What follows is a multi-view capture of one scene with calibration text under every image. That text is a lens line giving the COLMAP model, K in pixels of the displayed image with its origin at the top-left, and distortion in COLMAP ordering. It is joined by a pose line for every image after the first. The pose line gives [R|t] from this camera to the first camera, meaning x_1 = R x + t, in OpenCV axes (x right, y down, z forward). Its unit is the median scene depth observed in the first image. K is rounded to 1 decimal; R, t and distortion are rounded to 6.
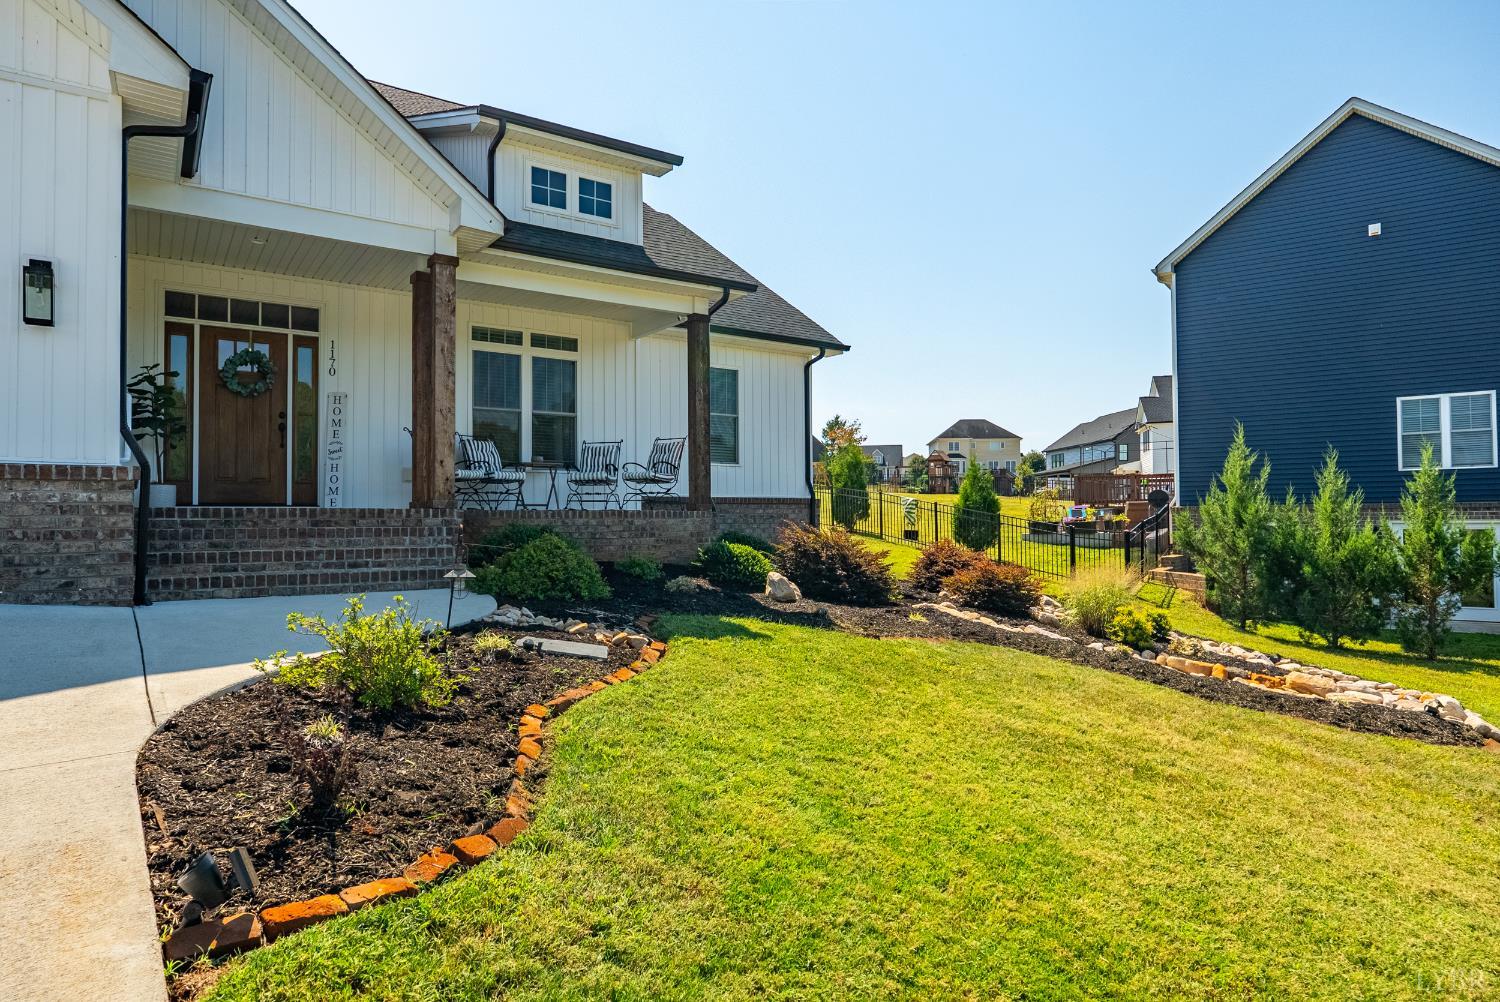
lens RADIAL K [[889.0, 0, 750.0], [0, 889.0, 501.0], [0, 0, 1]] dist [0.003151, 0.003789]
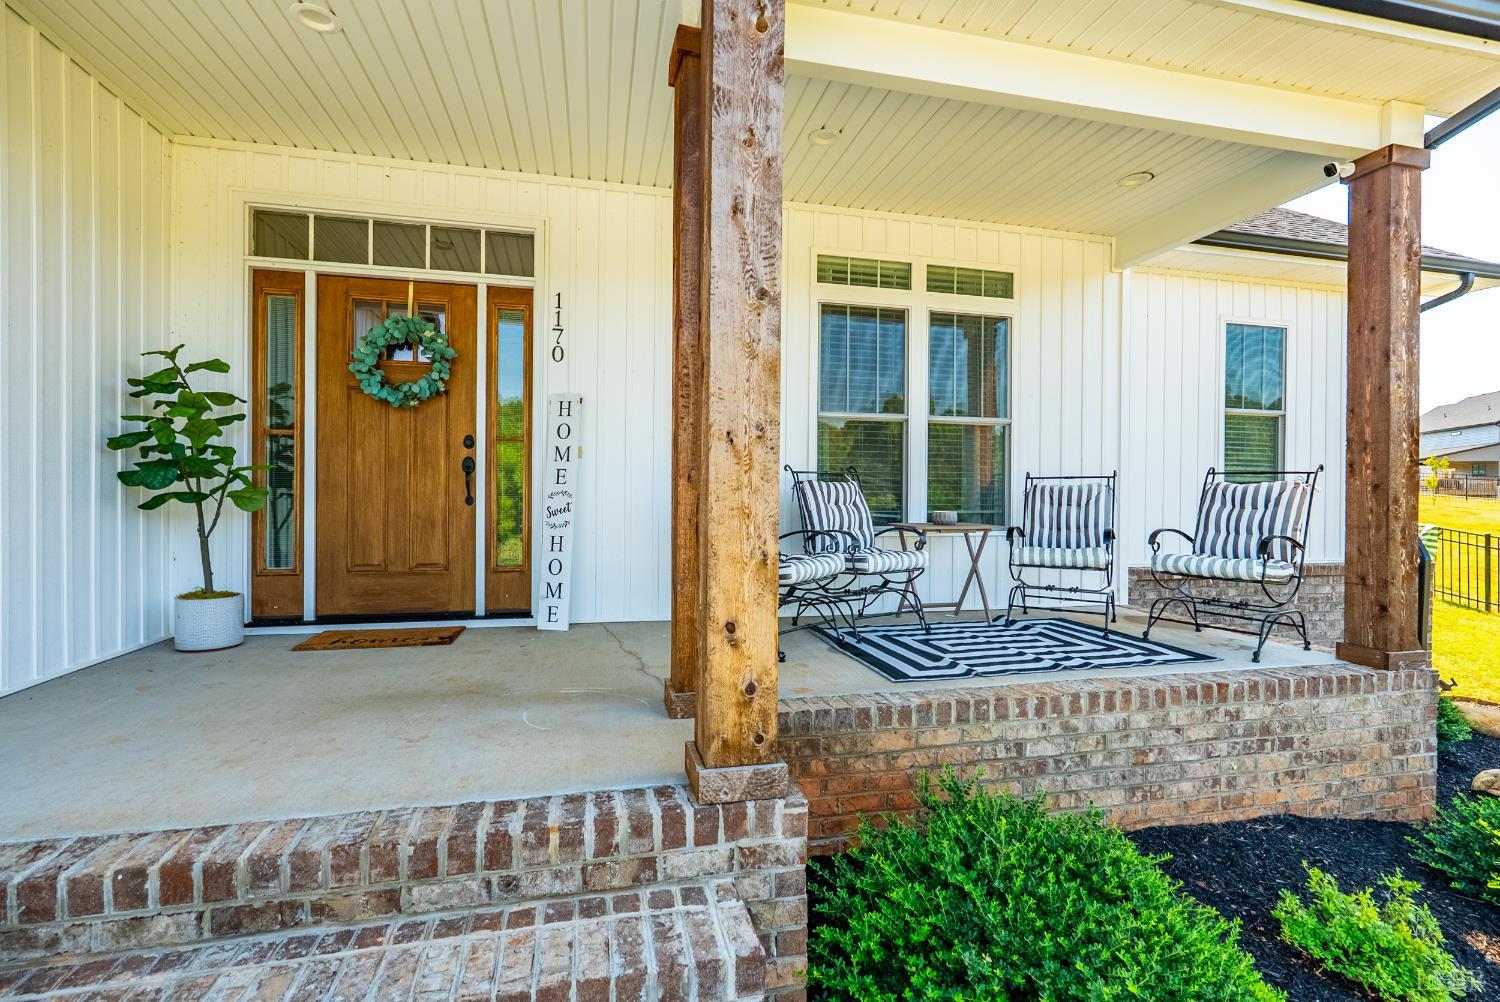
lens RADIAL K [[678.8, 0, 750.0], [0, 678.8, 501.0], [0, 0, 1]] dist [0.014278, -0.000185]
pose [[0.929729, 0.015973, -0.367897, -0.217426], [-0.004313, 0.999463, 0.032494, -0.072579], [0.368218, -0.028624, 0.929299, 0.663072]]
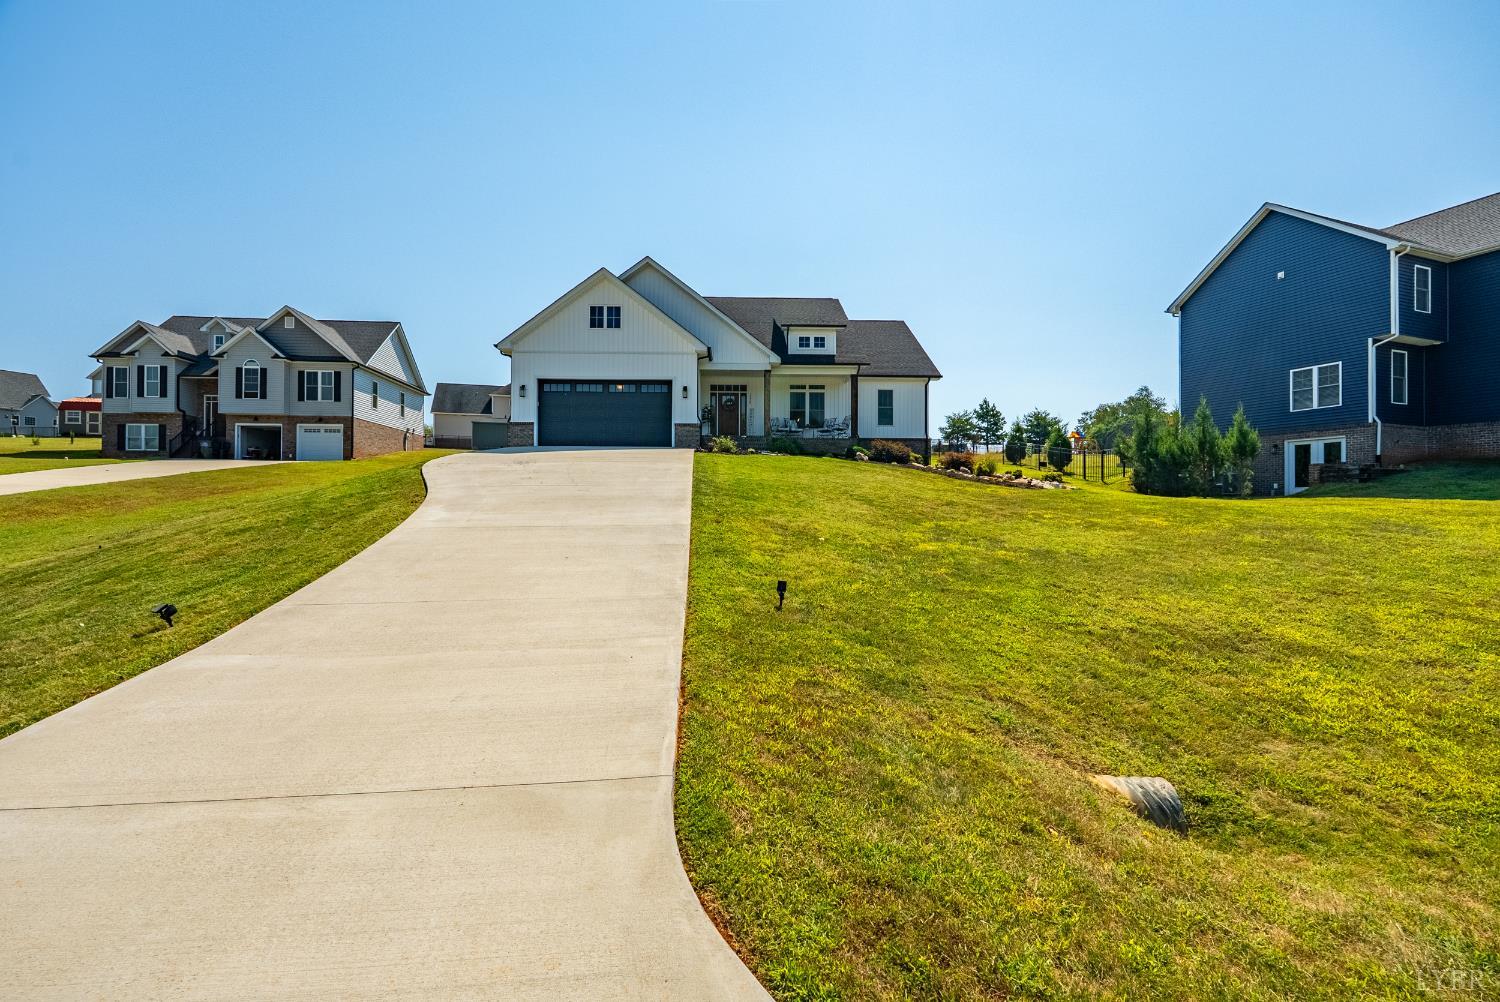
lens RADIAL K [[668.9, 0, 750.0], [0, 668.9, 501.0], [0, 0, 1]] dist [-0.001535, -0.000276]
pose [[0.839571, 0.004579, -0.543230, 0.947892], [0.006621, 0.999804, 0.018661, 0.190817], [0.543209, -0.019264, 0.839376, -1.200286]]
